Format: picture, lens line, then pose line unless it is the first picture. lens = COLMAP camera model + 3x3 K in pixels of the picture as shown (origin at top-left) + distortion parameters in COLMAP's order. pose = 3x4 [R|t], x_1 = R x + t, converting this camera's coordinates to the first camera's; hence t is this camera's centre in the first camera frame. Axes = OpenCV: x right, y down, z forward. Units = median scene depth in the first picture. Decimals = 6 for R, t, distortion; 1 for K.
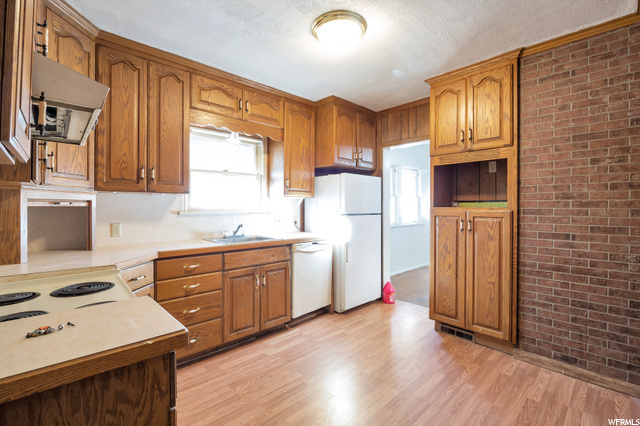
lens RADIAL K [[292.6, 0, 319.1], [0, 292.6, 207.9], [0, 0, 1]] dist [-0.003423, 0.000088]
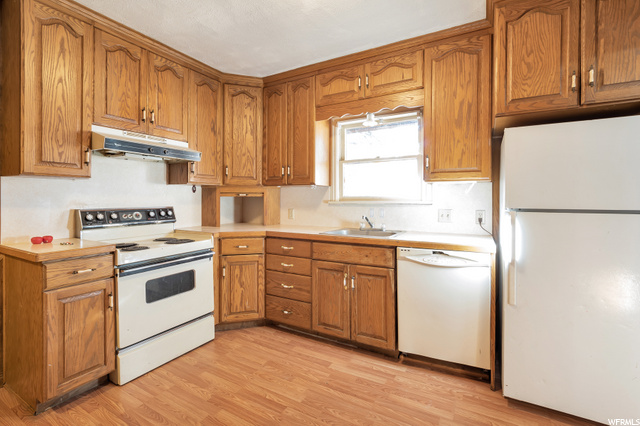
lens RADIAL K [[292.6, 0, 321.0], [0, 292.6, 199.8], [0, 0, 1]] dist [-0.003423, 0.000088]
pose [[0.289700, 0.003317, -0.957112, 0.608654], [-0.001023, 0.999994, 0.003156, 0.004467], [0.957117, 0.000064, 0.289702, 0.677603]]
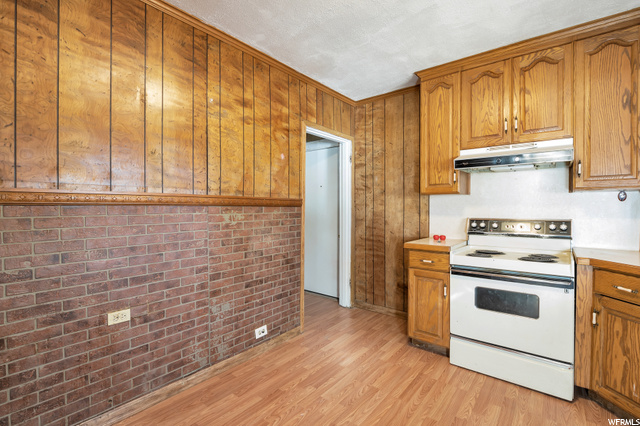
lens RADIAL K [[292.6, 0, 320.1], [0, 292.6, 211.7], [0, 0, 1]] dist [-0.003423, 0.000088]
pose [[-0.991390, -0.002673, -0.130915, 0.256069], [-0.003973, 0.999945, 0.009674, 0.004624], [0.130882, 0.010111, -0.991346, 1.266427]]
